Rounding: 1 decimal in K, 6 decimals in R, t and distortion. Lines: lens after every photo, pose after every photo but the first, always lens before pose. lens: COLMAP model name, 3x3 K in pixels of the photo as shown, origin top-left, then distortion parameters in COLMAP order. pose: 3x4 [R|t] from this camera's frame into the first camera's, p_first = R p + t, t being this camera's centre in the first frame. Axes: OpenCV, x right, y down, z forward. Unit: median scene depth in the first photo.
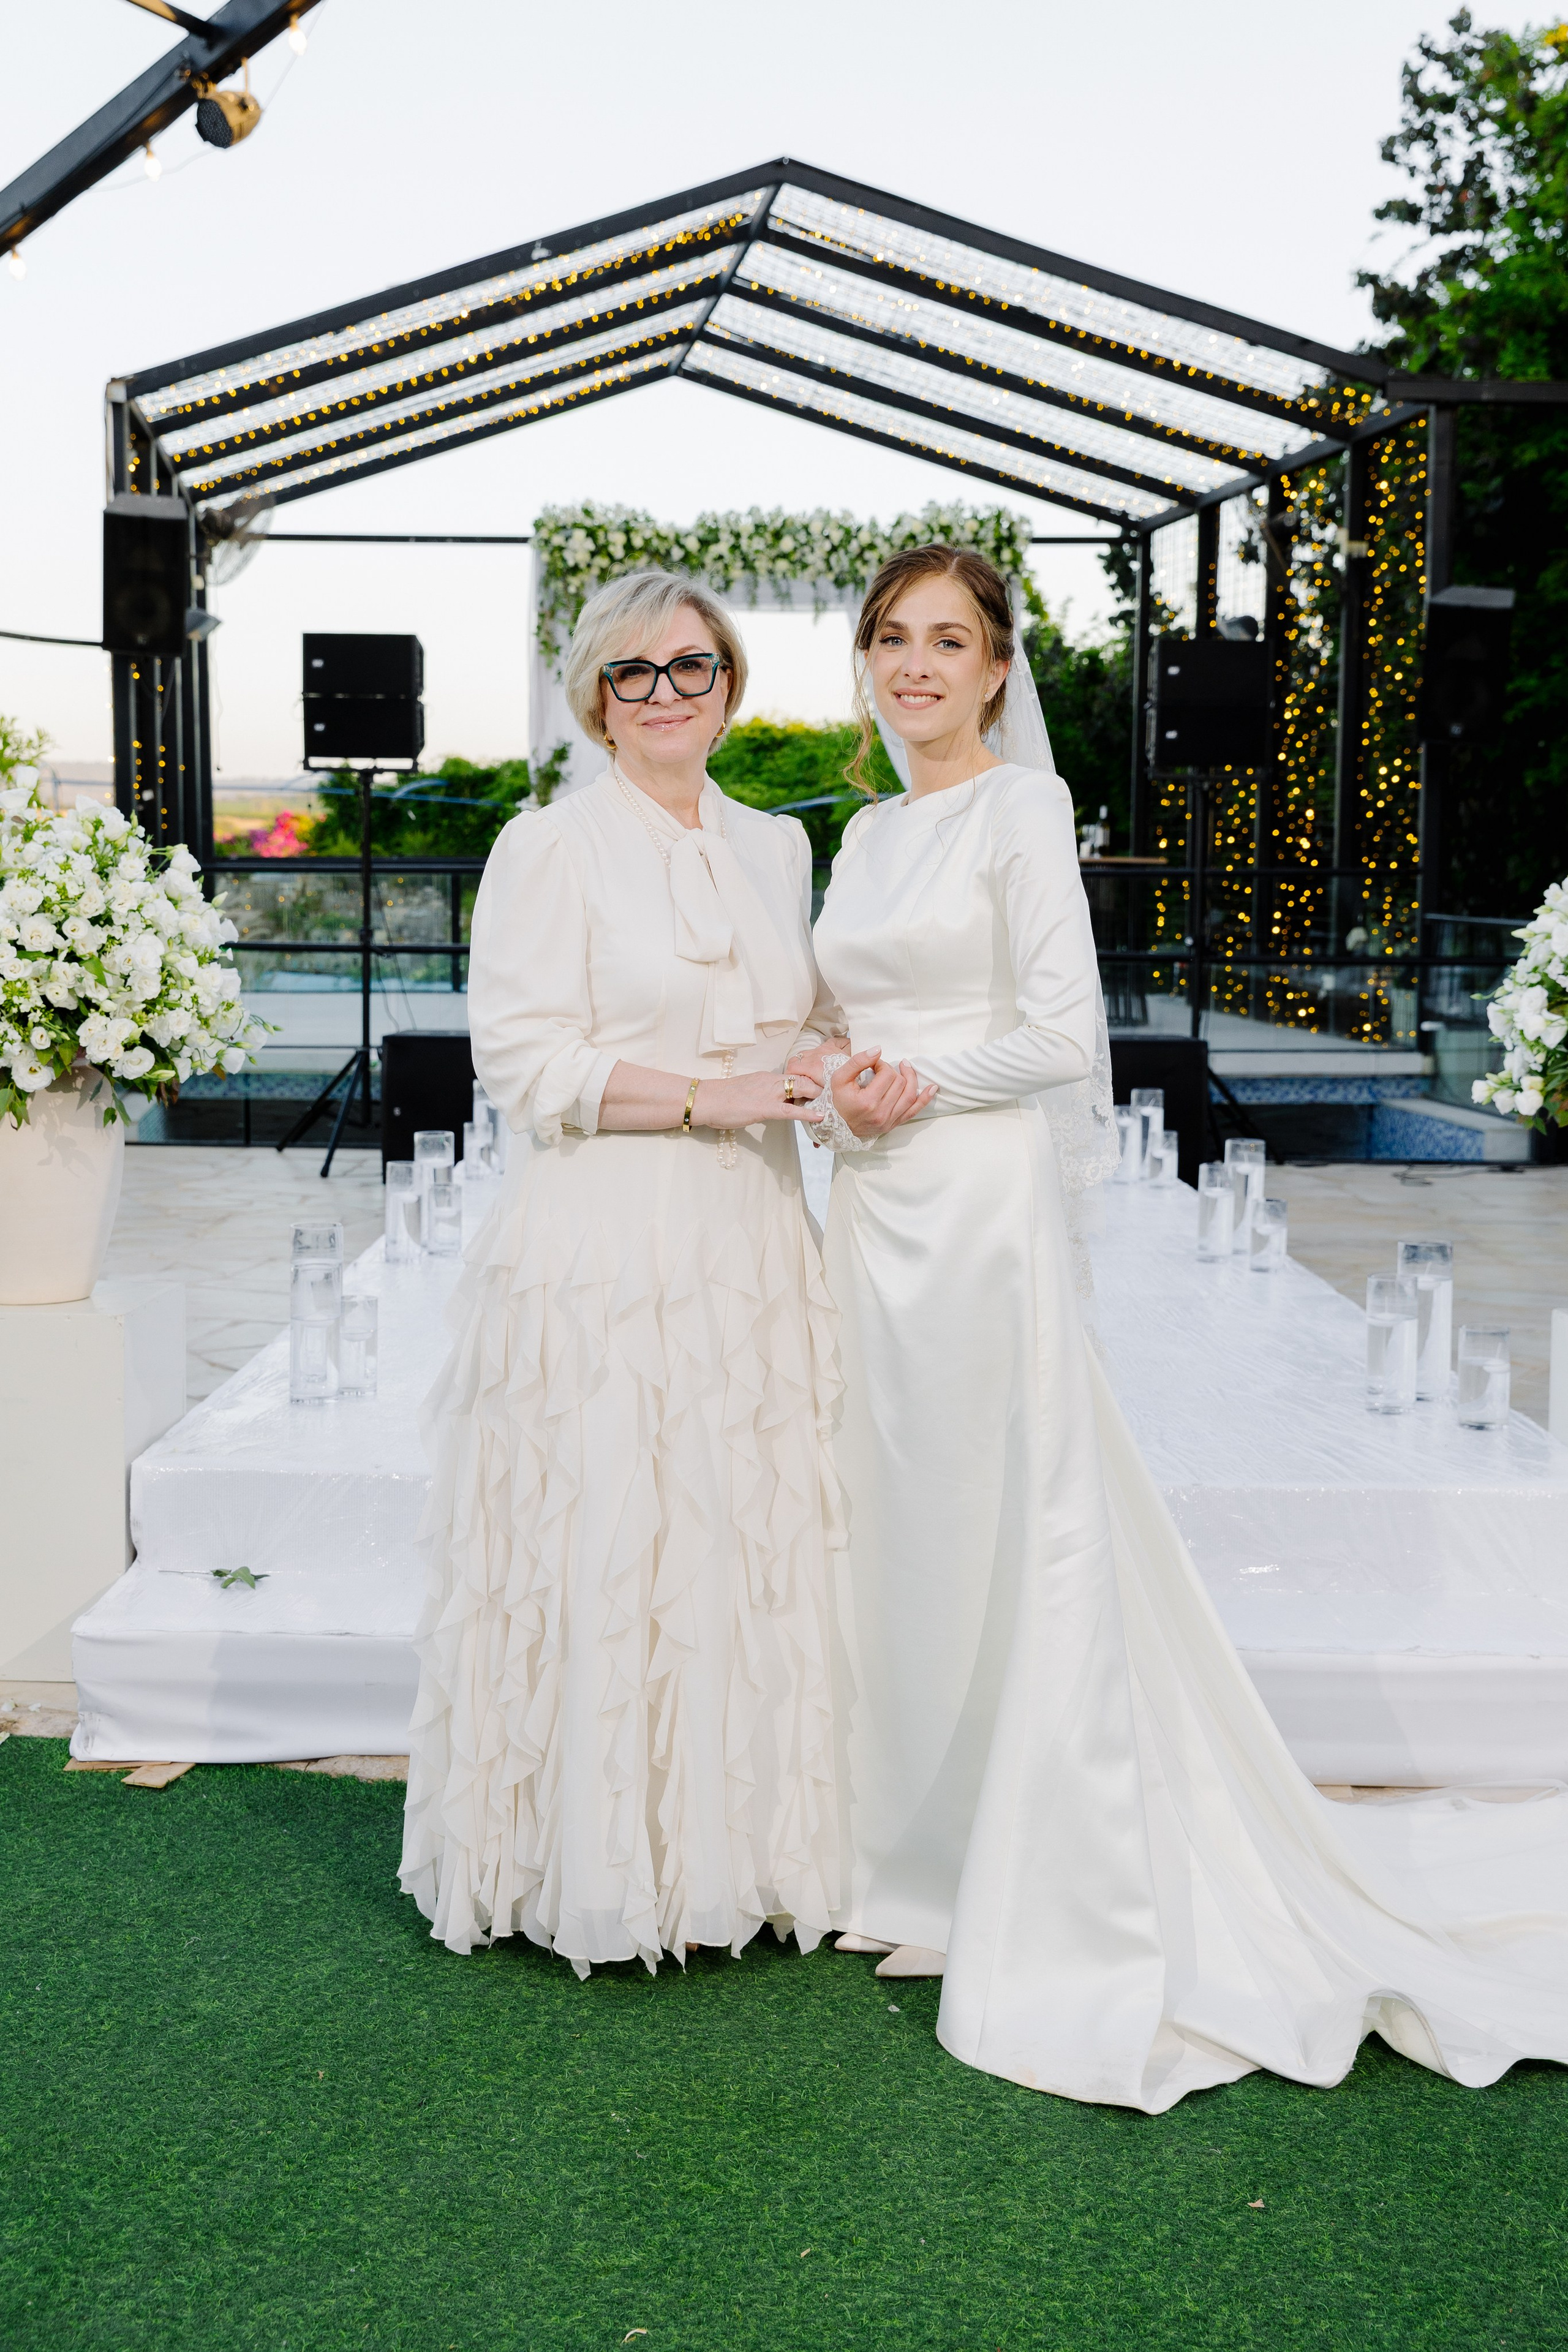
lens RADIAL K [[2593.5, 0, 784.0], [0, 2593.5, 1176.0], [0, 0, 1]] dist [-0.001062, -0.000642]
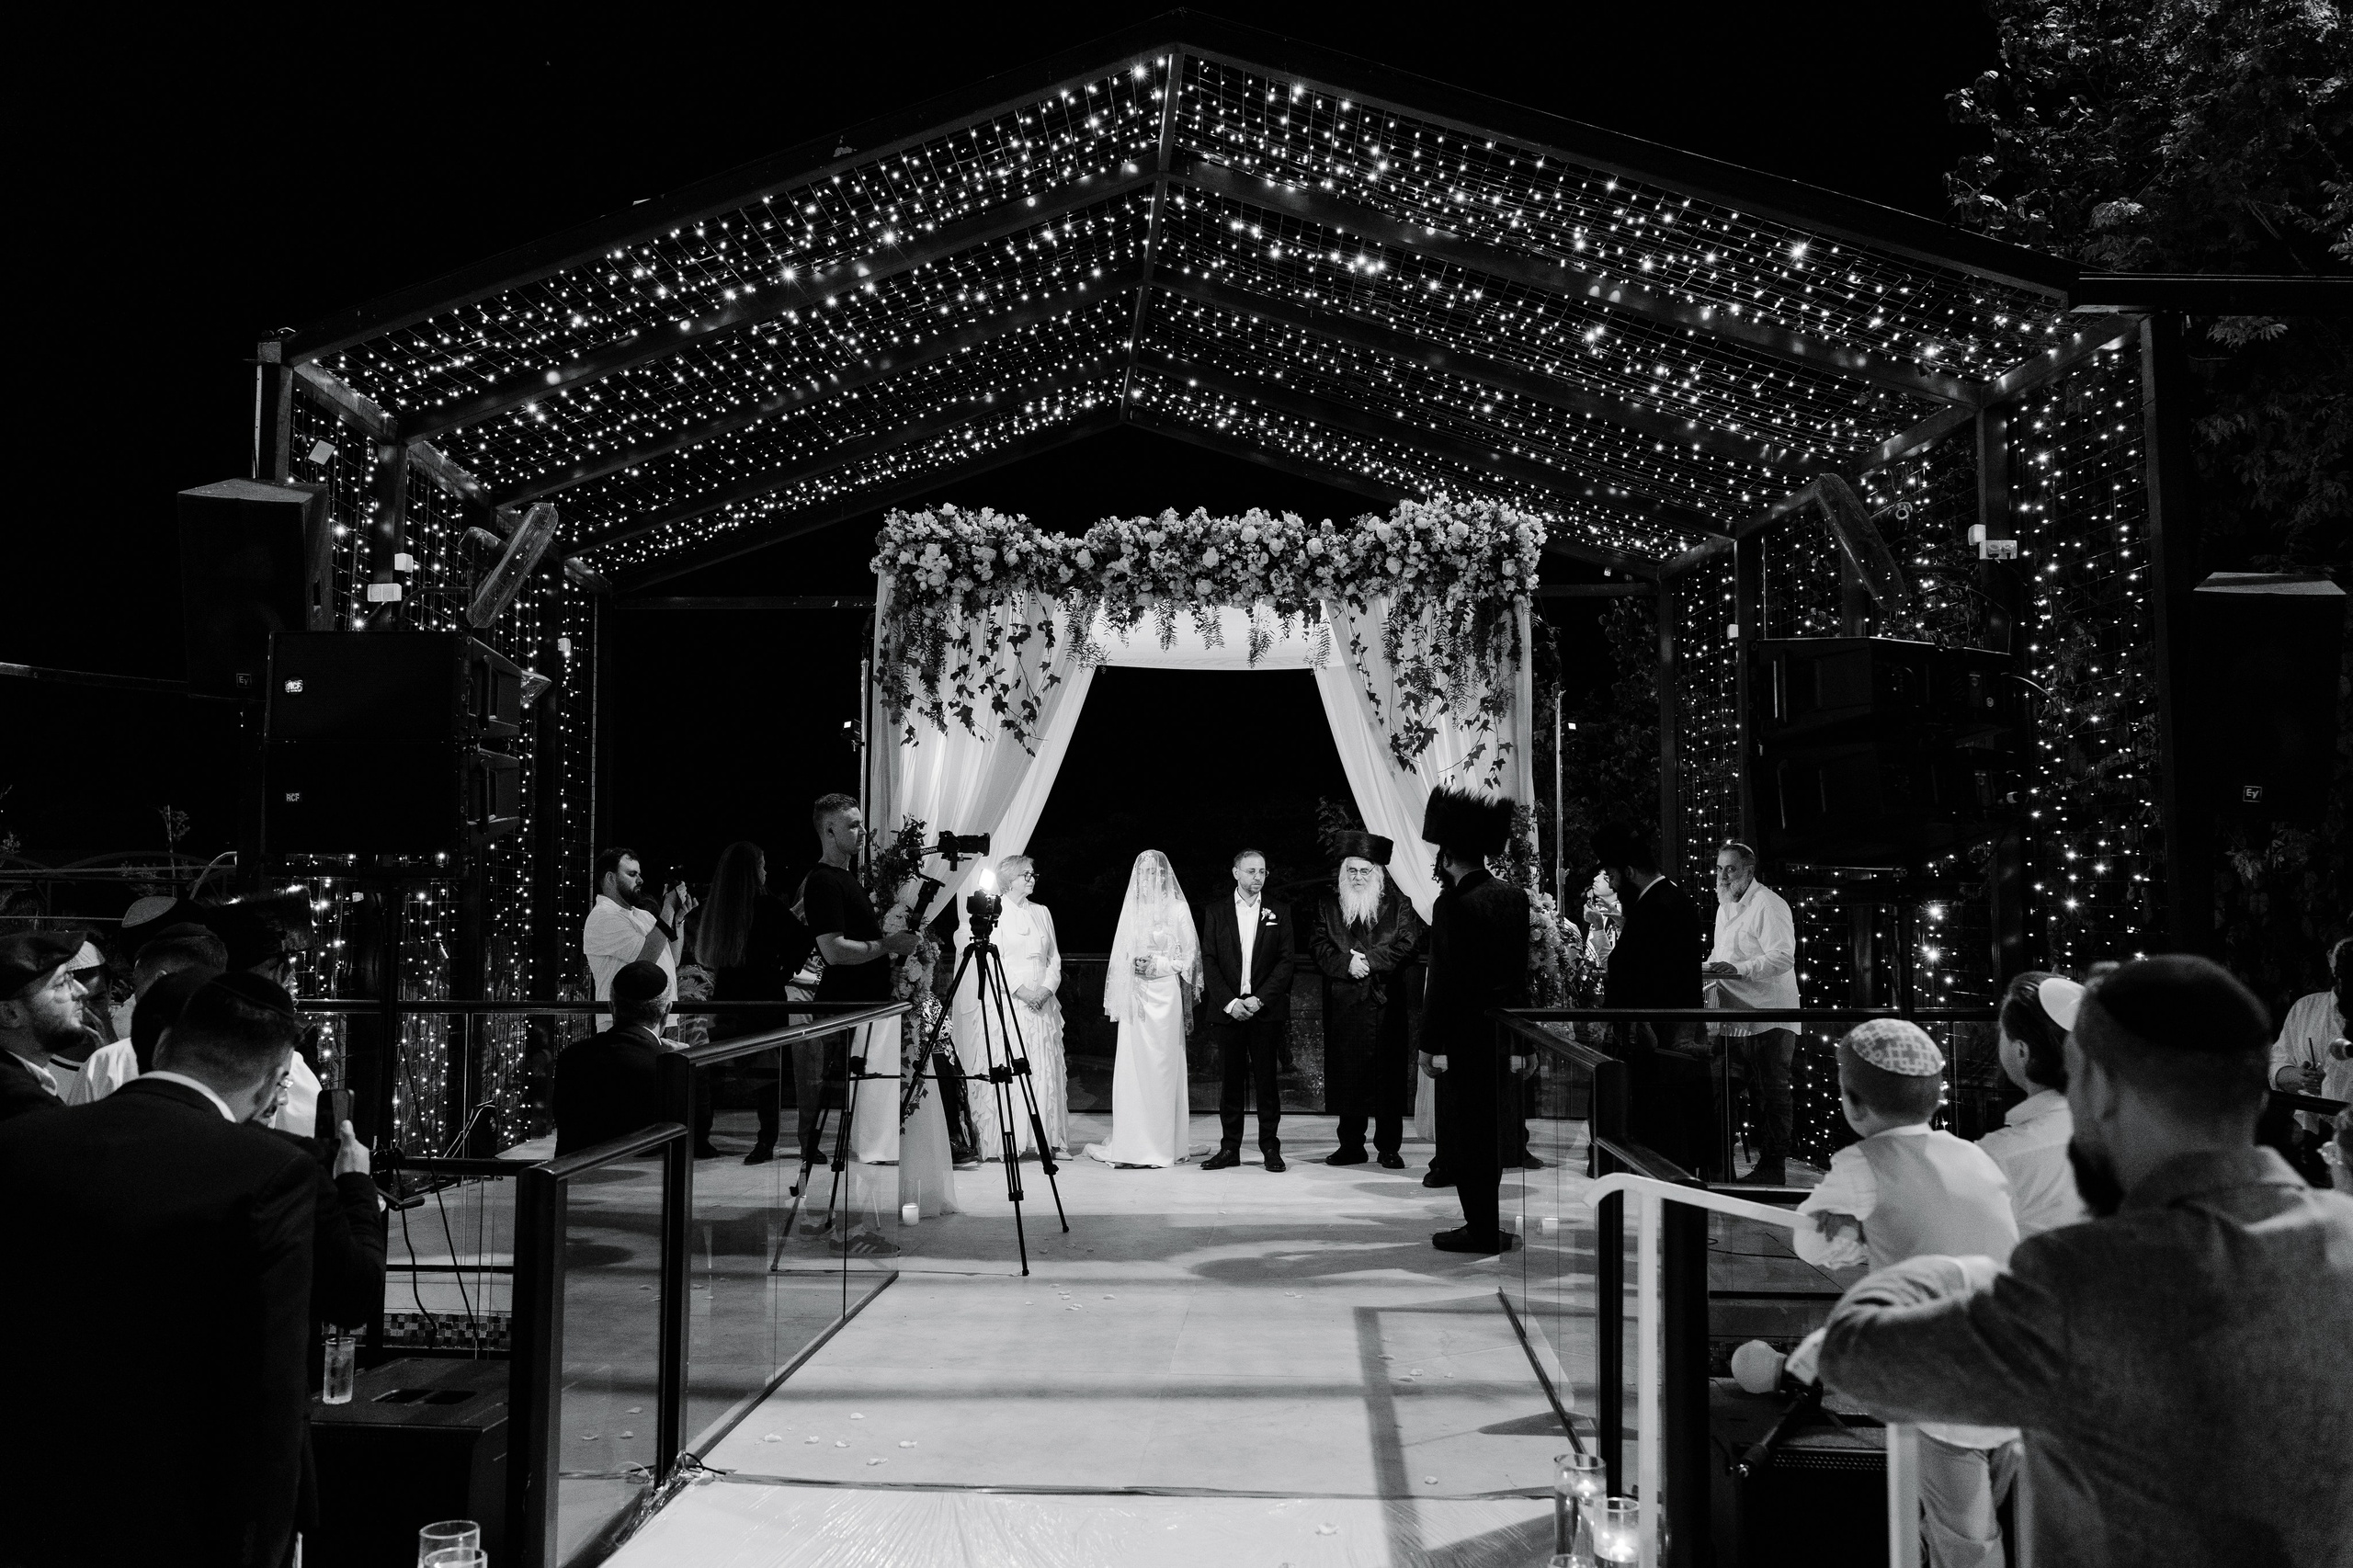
lens RADIAL K [[1865.7, 0, 1176.5], [0, 1865.7, 784.0], [0, 0, 1]] dist [0.000430, -0.000637]
pose [[0.995145, -0.007602, -0.098130, 0.043538], [-0.011335, 0.981528, -0.190984, -0.077170], [0.097769, 0.191169, 0.976676, 0.486661]]
